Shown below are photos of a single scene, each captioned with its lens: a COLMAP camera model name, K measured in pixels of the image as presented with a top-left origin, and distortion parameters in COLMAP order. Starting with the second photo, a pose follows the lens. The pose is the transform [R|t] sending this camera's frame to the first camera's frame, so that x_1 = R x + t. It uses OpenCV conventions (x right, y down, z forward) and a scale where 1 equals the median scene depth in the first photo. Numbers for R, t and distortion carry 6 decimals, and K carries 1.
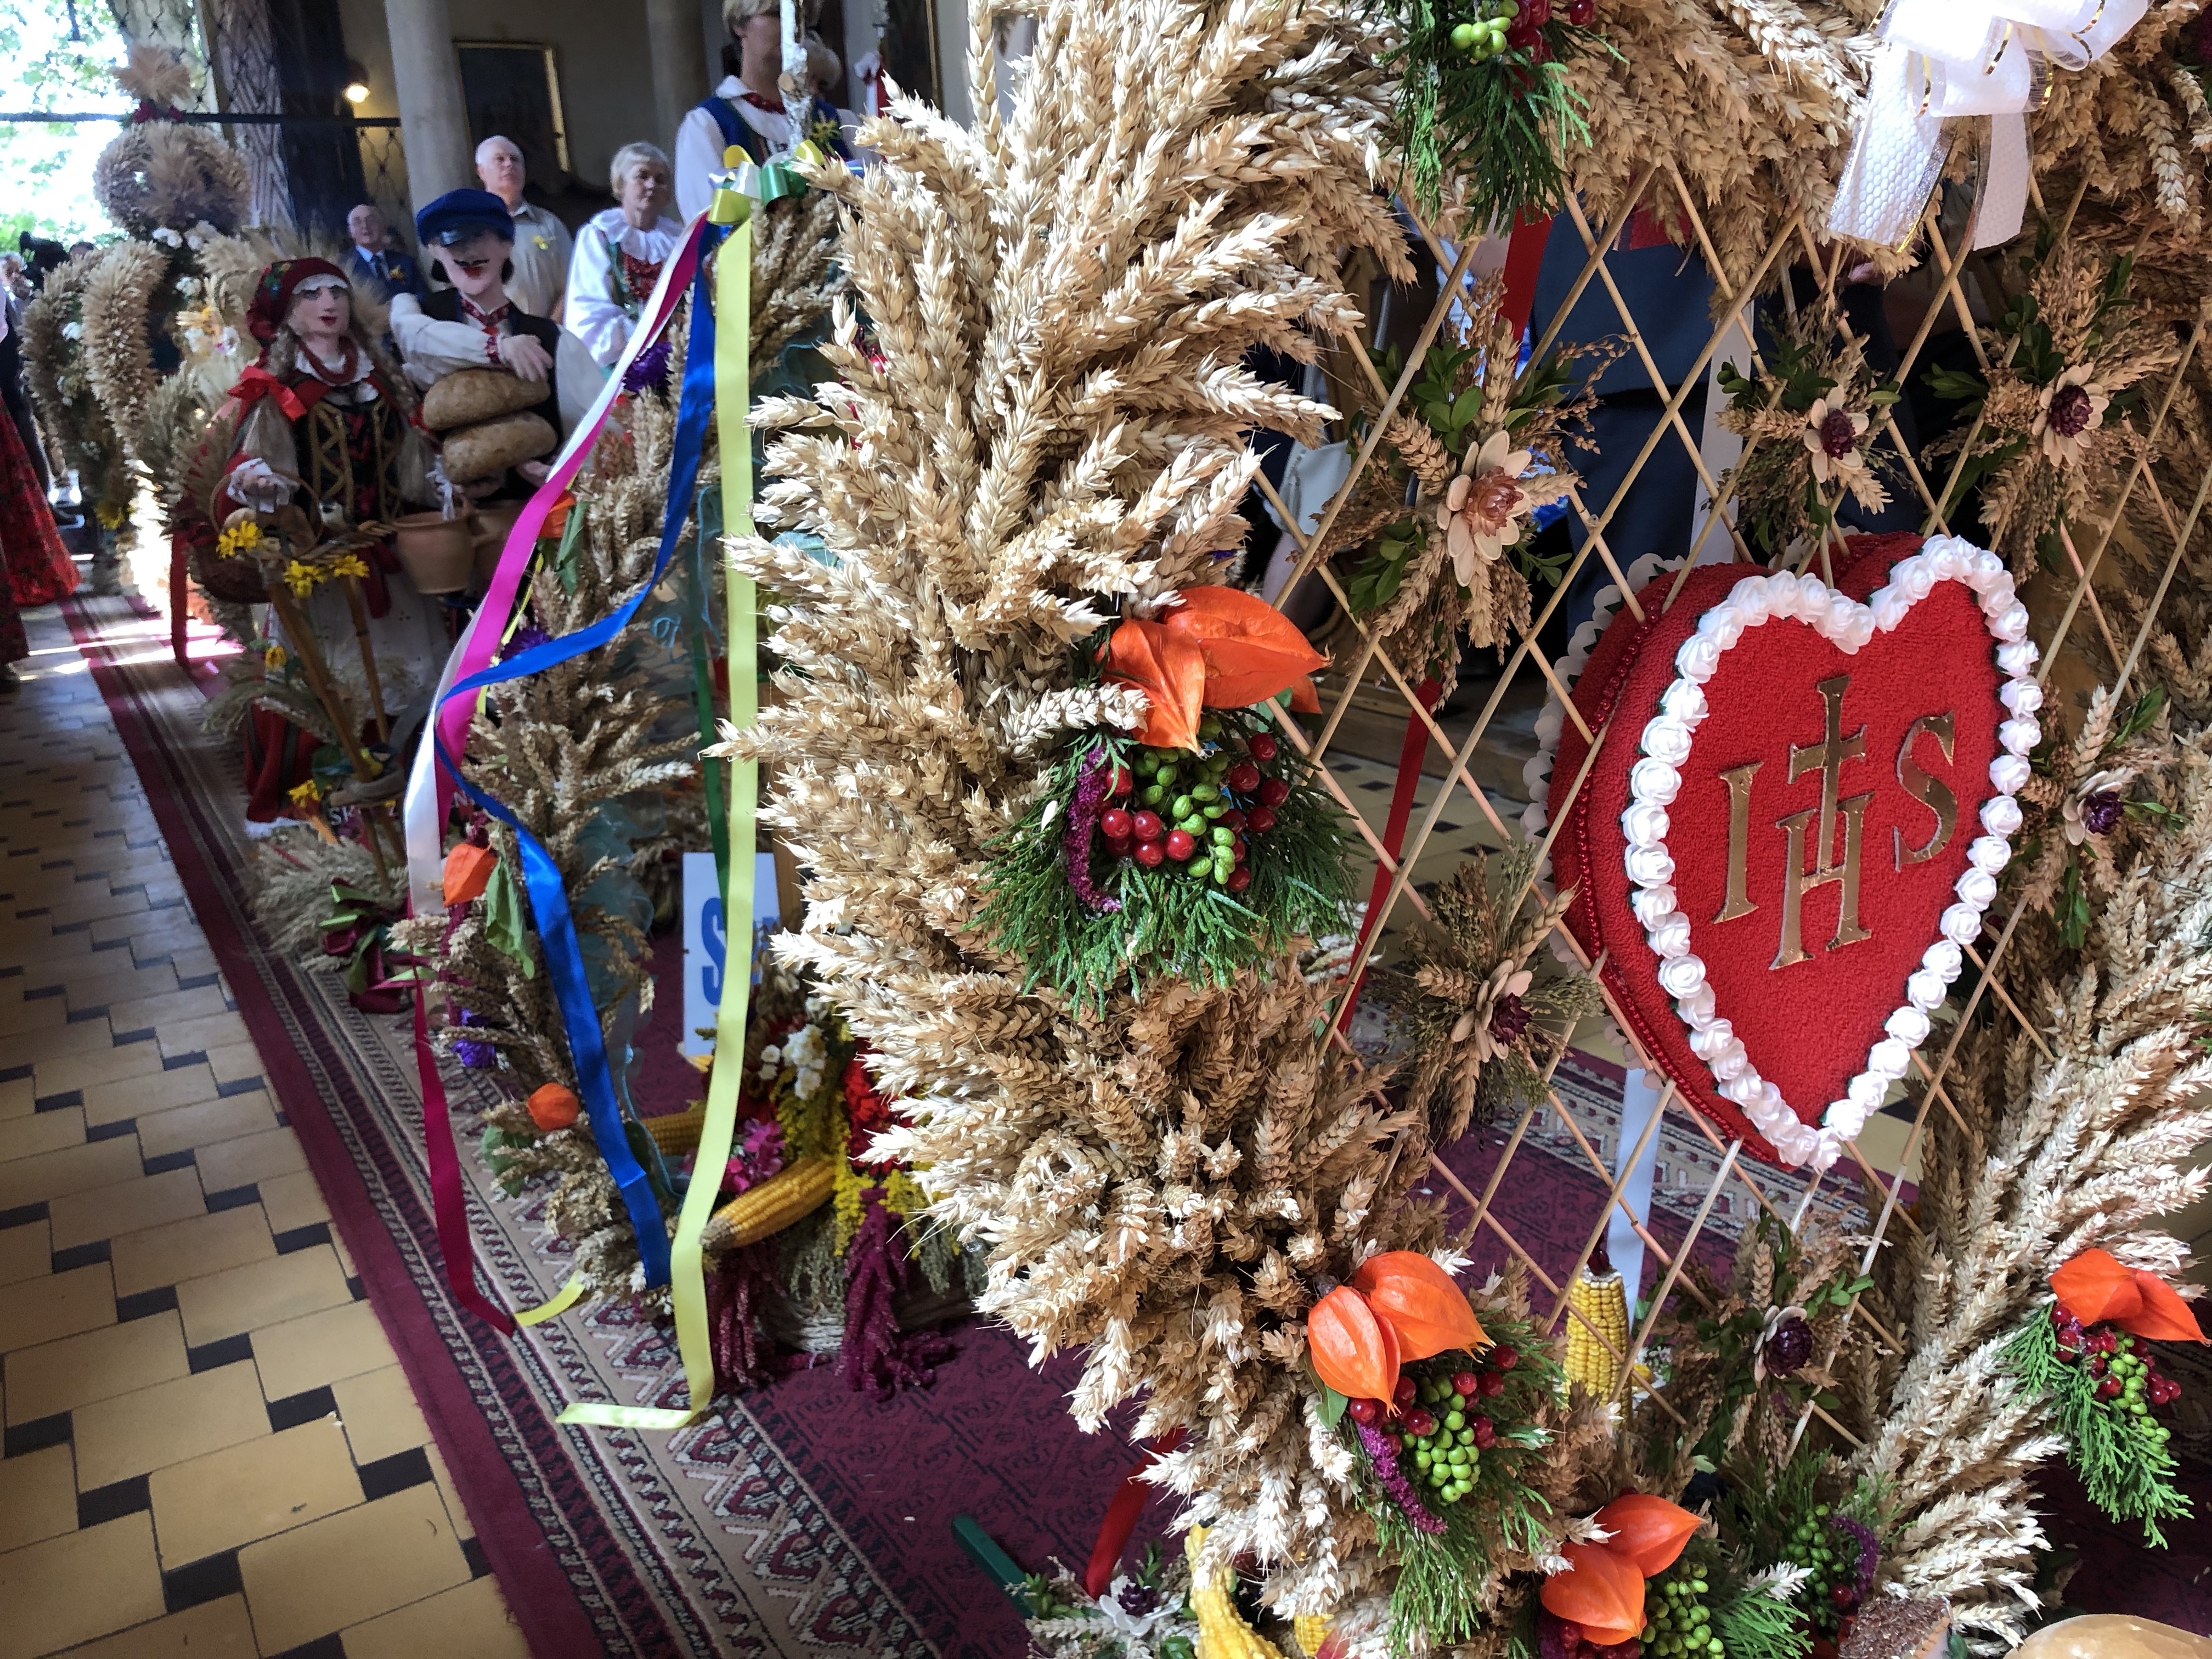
lens RADIAL K [[1814.3, 0, 1100.2], [0, 1814.3, 816.8], [0, 0, 1]] dist [0.036327, -0.044724]
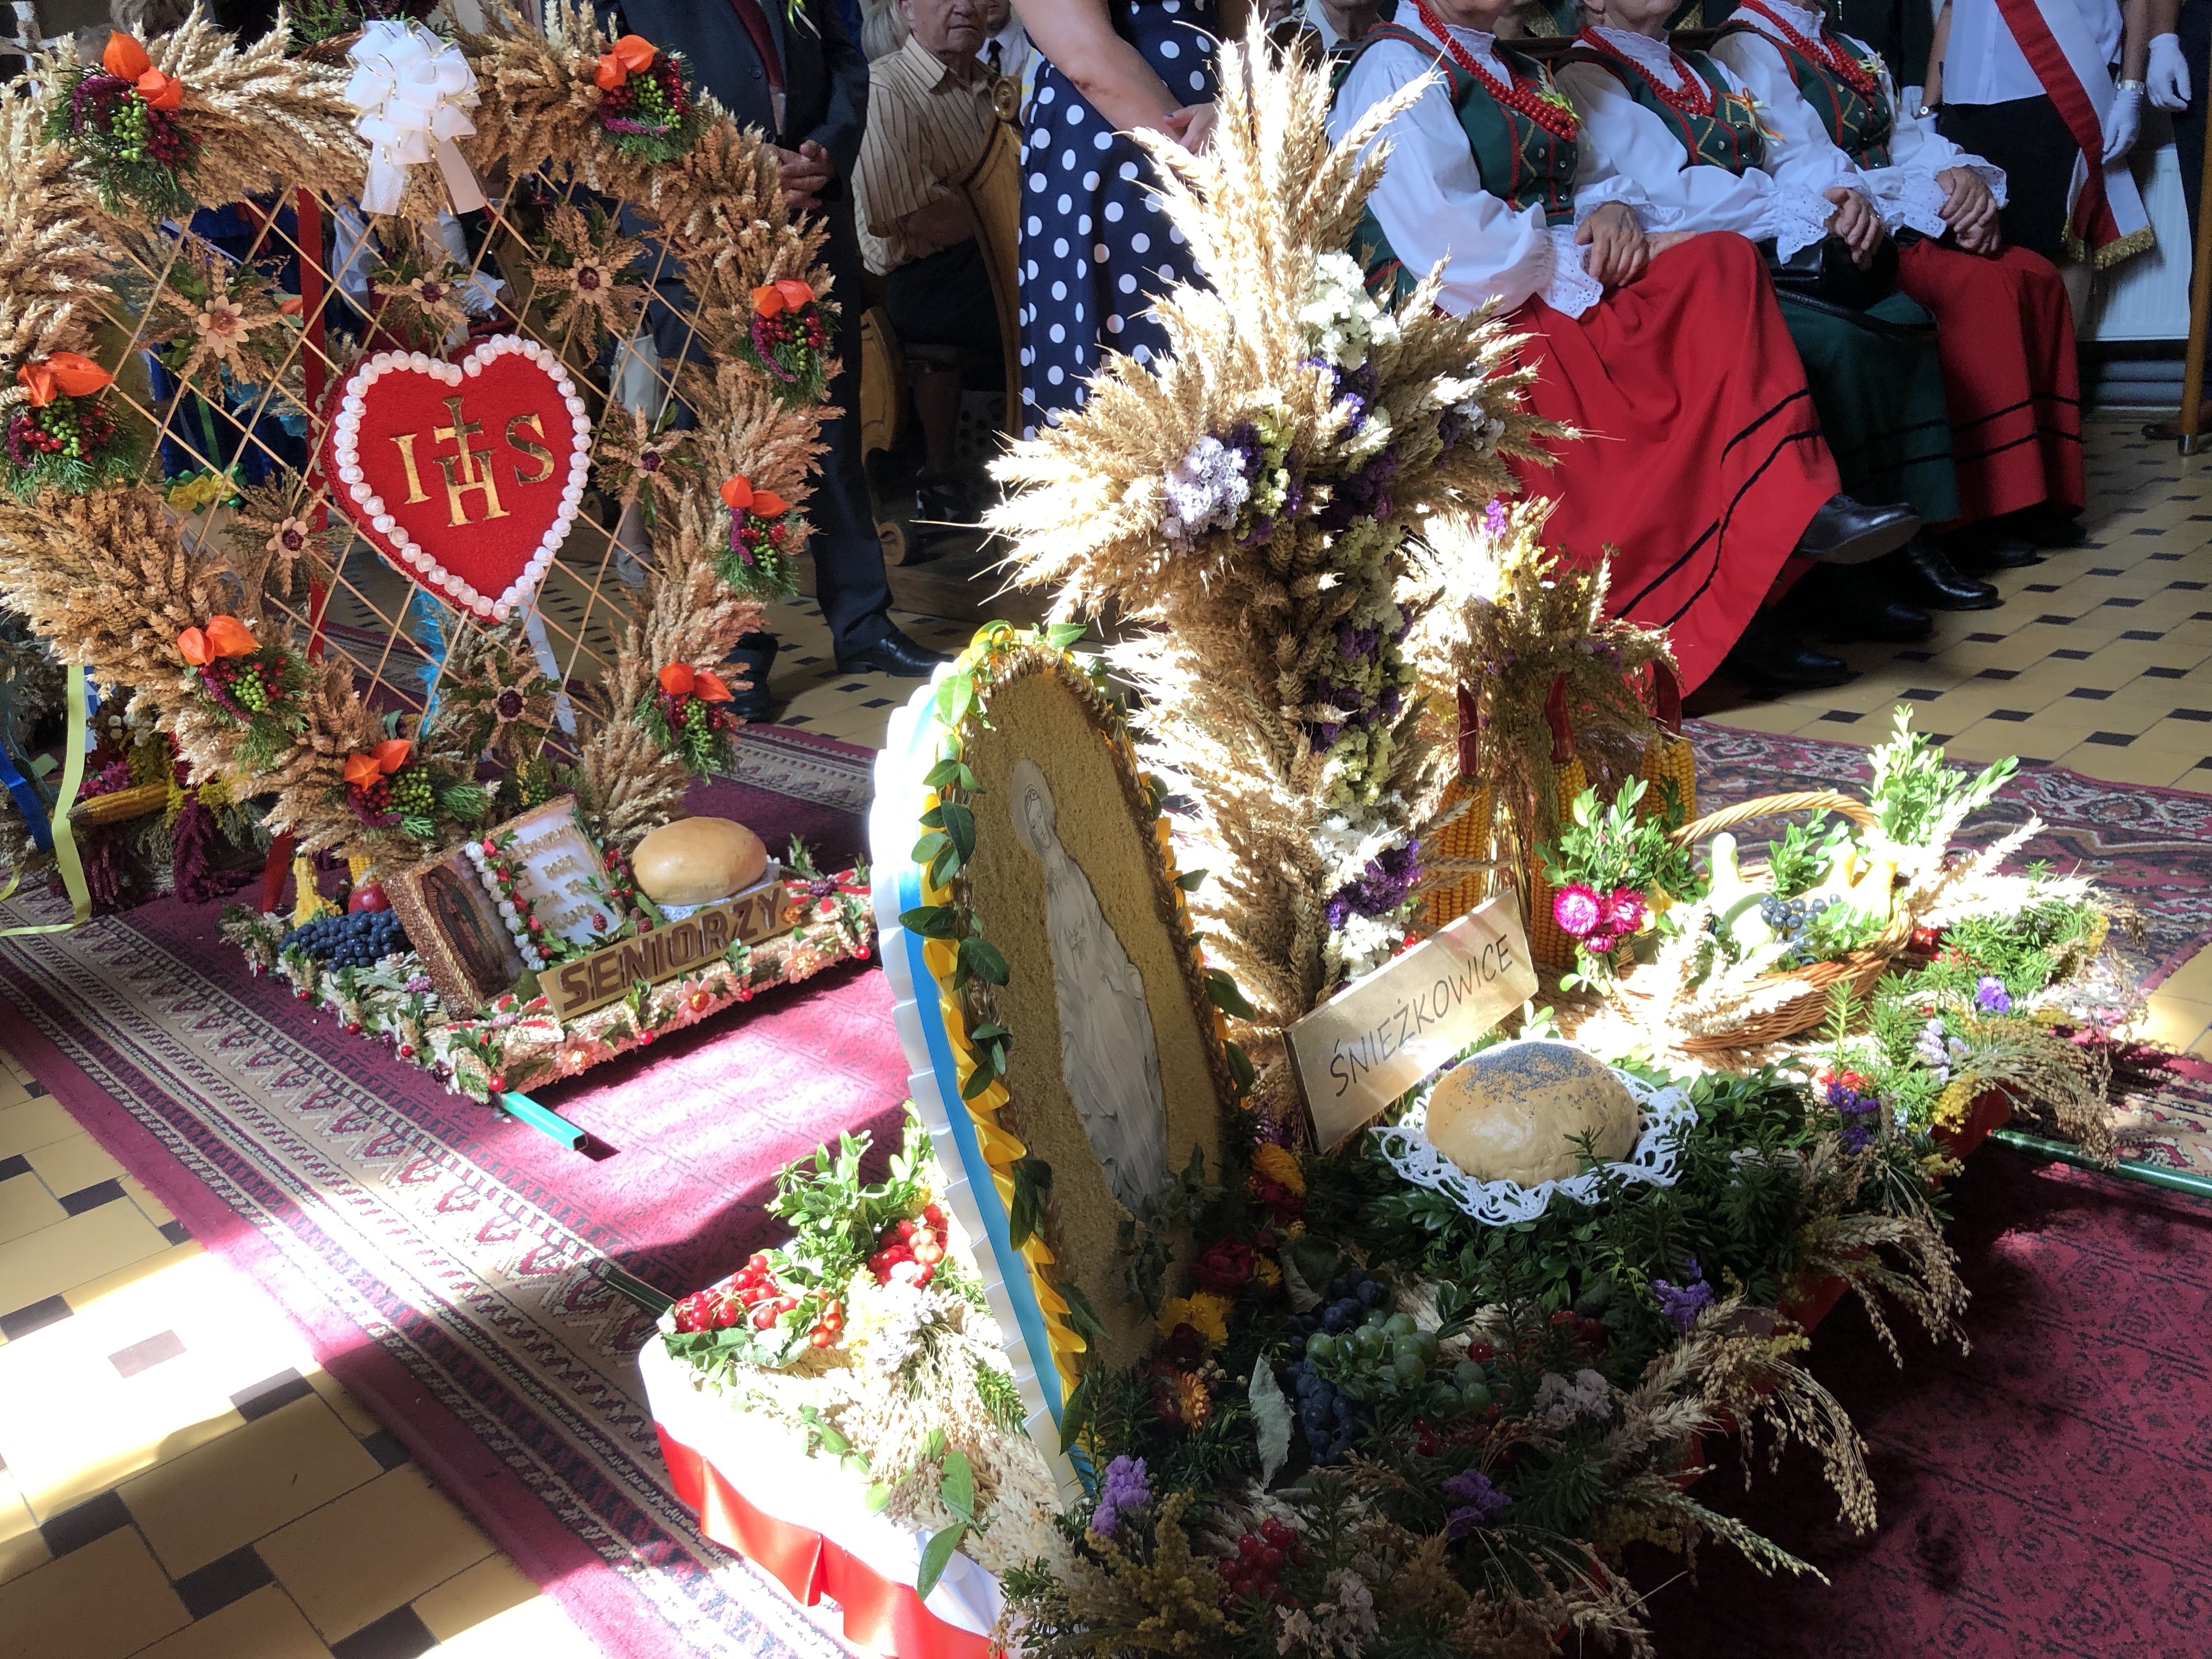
lens RADIAL K [[1814.3, 0, 1108.6], [0, 1814.3, 842.5], [0, 0, 1]] dist [0.036327, -0.044724]
pose [[0.978559, -0.105683, 0.176784, 0.769471], [0.095502, 0.993294, 0.065162, 0.431226], [-0.182486, -0.046882, 0.982090, -1.531248]]
